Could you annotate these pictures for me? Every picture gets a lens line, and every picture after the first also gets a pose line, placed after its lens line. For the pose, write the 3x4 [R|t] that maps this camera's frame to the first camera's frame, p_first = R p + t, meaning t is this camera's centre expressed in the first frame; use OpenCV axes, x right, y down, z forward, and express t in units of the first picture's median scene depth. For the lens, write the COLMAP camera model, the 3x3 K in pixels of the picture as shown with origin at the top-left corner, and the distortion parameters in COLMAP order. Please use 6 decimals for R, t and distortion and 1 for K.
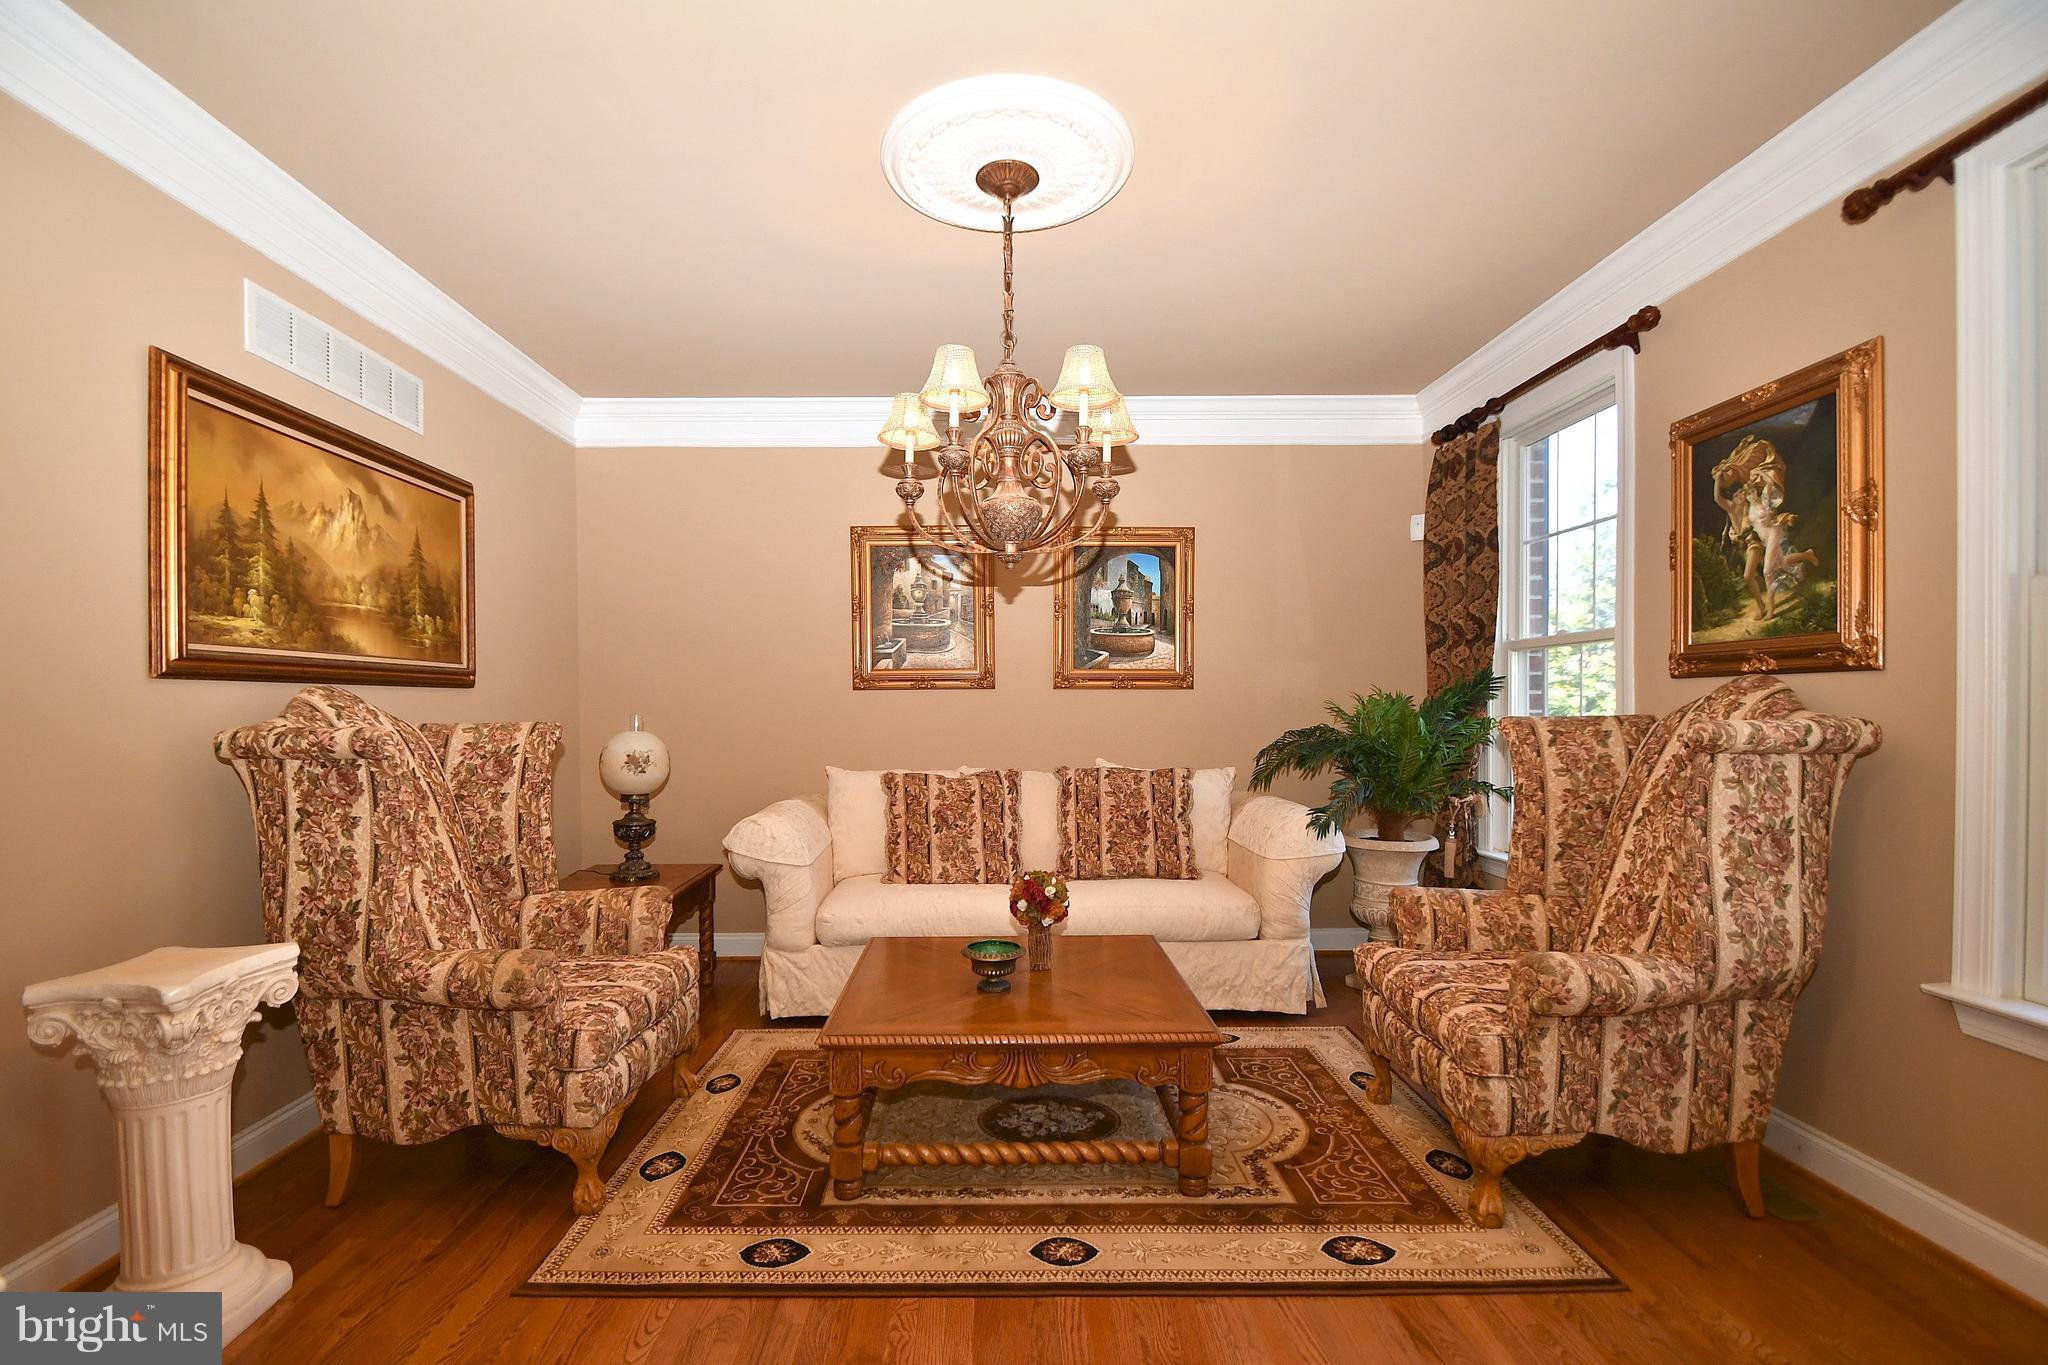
lens RADIAL K [[949.4, 0, 1021.9], [0, 949.4, 718.5], [0, 0, 1]] dist [0.001845, -0.012493]
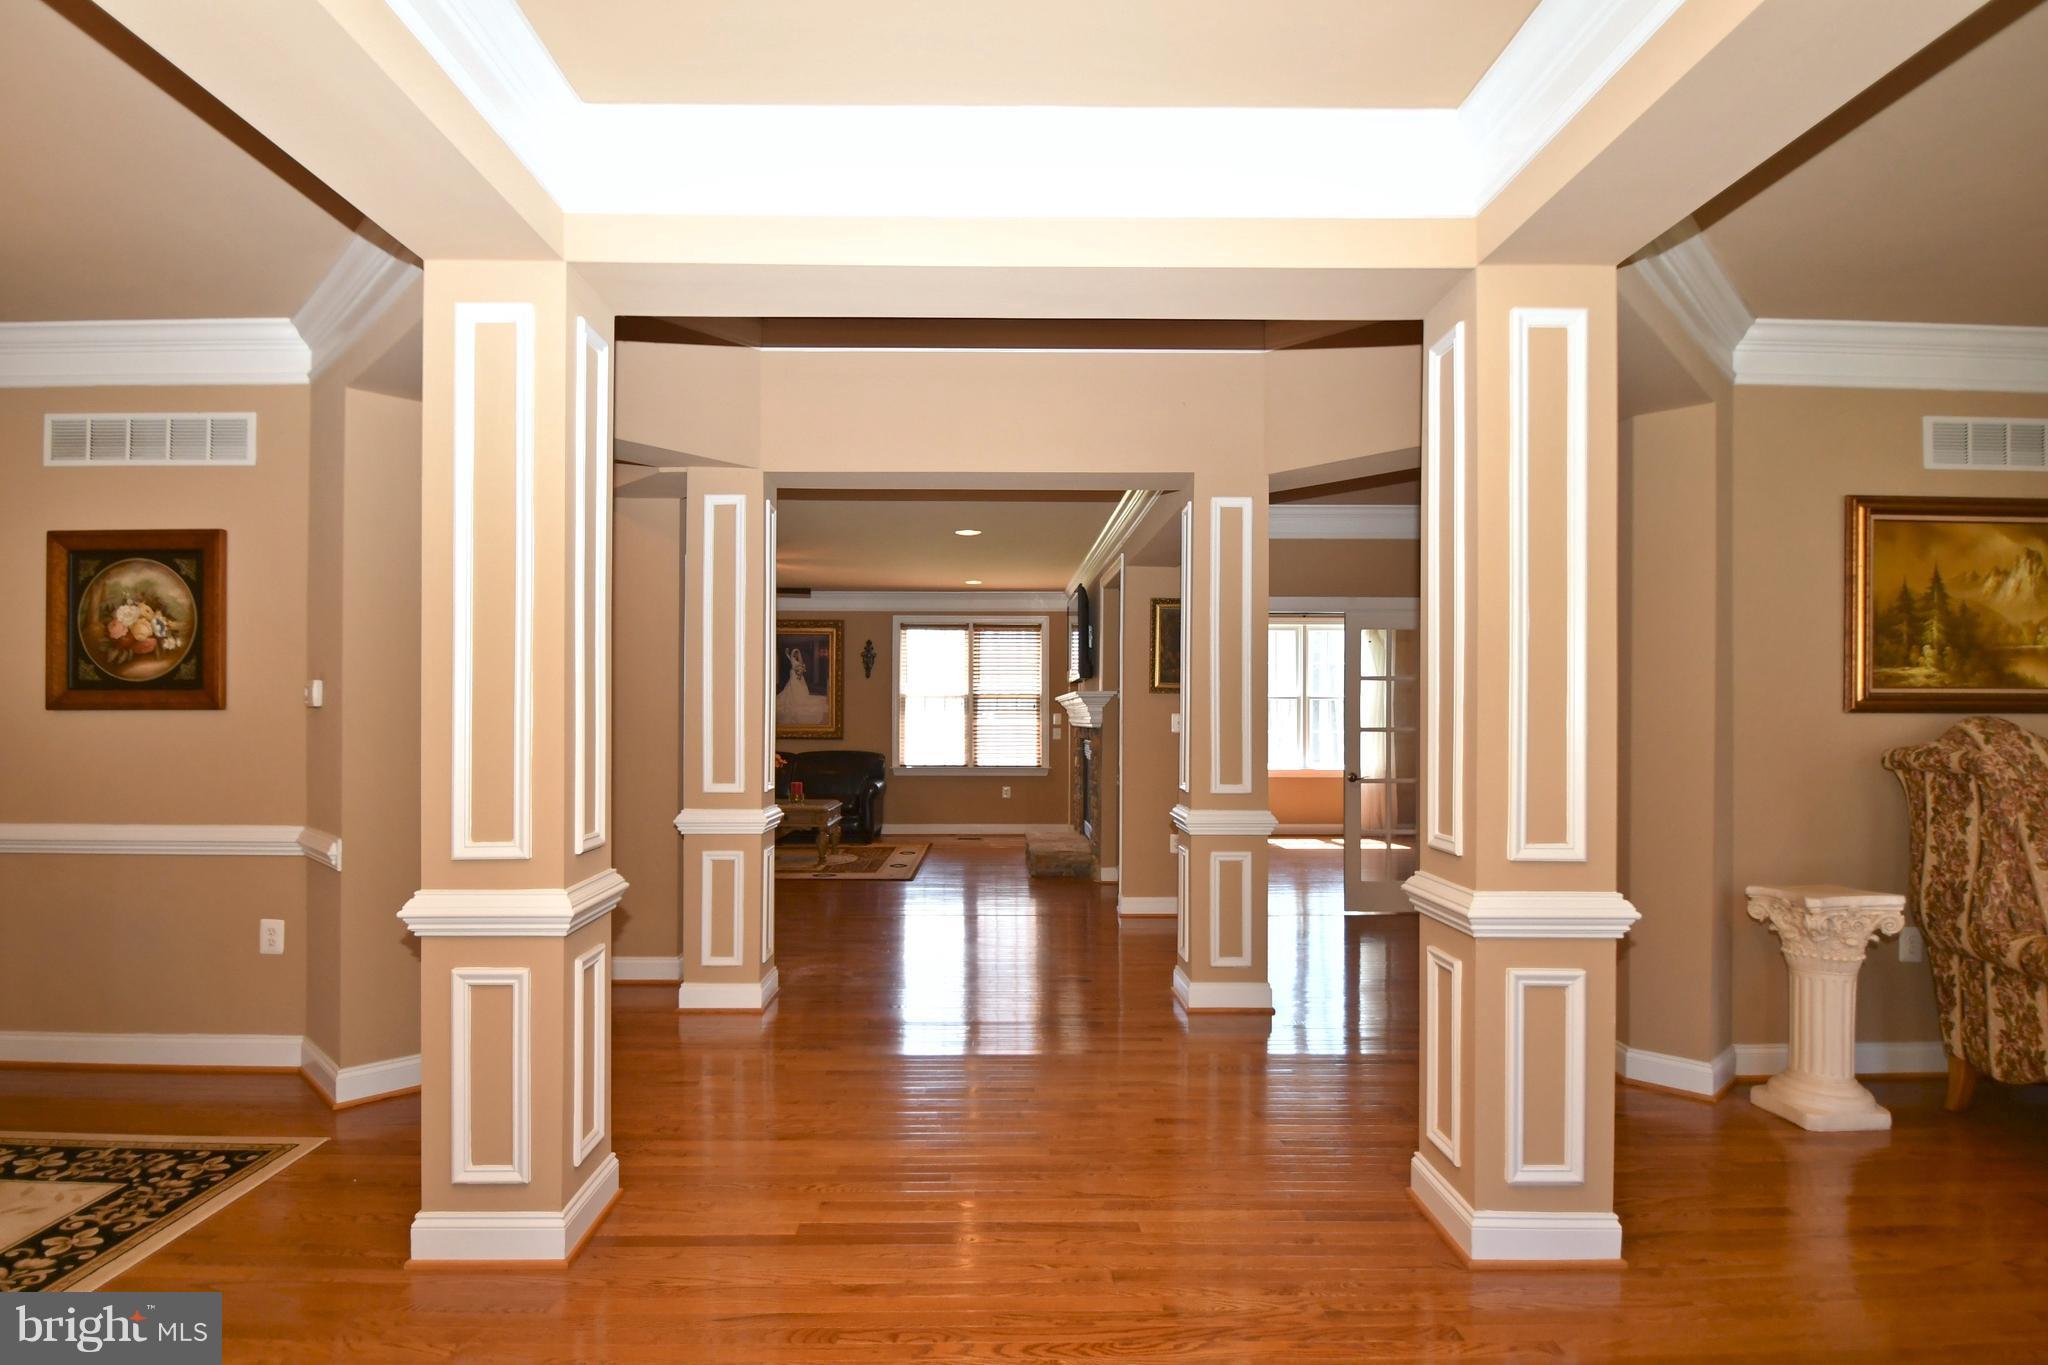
lens RADIAL K [[1028.1, 0, 1006.3], [0, 1028.1, 716.4], [0, 0, 1]] dist [-0.033688, -0.001136]
pose [[-0.004363, 0.006069, -0.999972, 0.687041], [-0.018055, 0.999818, 0.006147, -0.022169], [0.999827, 0.018081, -0.004252, -0.341783]]
